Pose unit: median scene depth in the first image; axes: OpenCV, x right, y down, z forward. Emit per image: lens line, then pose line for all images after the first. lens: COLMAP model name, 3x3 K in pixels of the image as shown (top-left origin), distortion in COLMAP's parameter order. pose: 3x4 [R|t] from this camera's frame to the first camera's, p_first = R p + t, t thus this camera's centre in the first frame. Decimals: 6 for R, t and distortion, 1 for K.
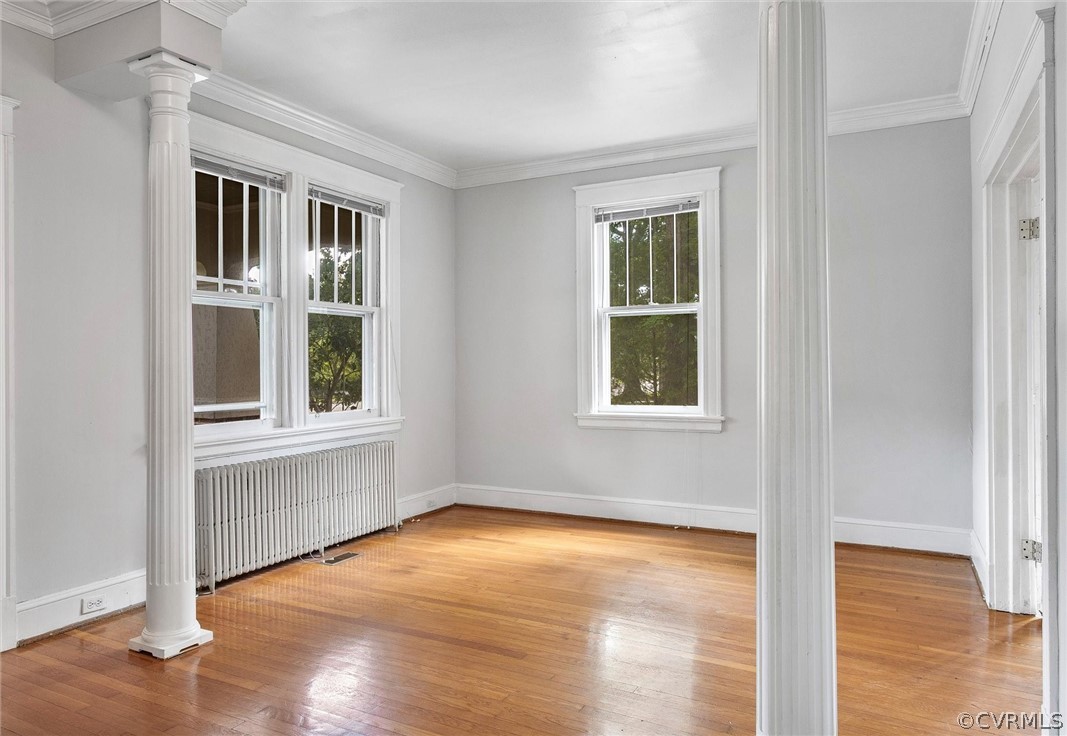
lens RADIAL K [[695.2, 0, 532.5], [0, 695.2, 364.8], [0, 0, 1]] dist [-0.009513, 0.009364]
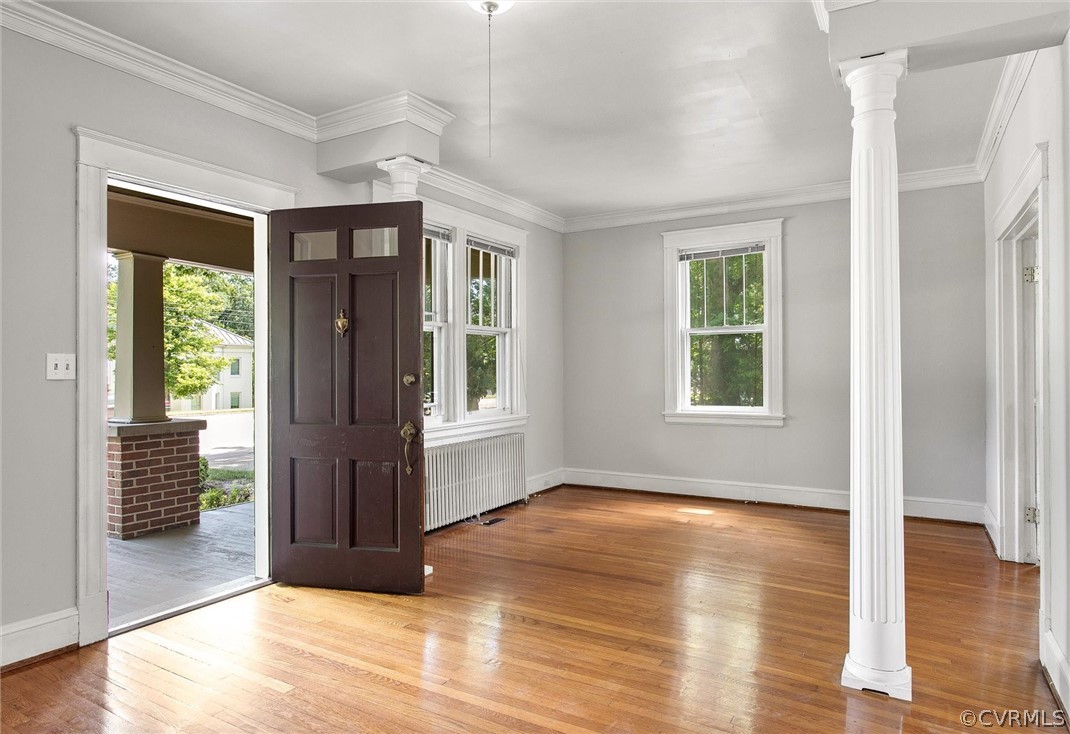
lens RADIAL K [[643.9, 0, 537.0], [0, 643.9, 367.9], [0, 0, 1]] dist [-0.006610, 0.001155]
pose [[0.999389, 0.001173, -0.034944, -0.137576], [-0.001202, 0.999999, -0.000815, -0.009691], [0.034943, 0.000857, 0.999389, -0.192359]]
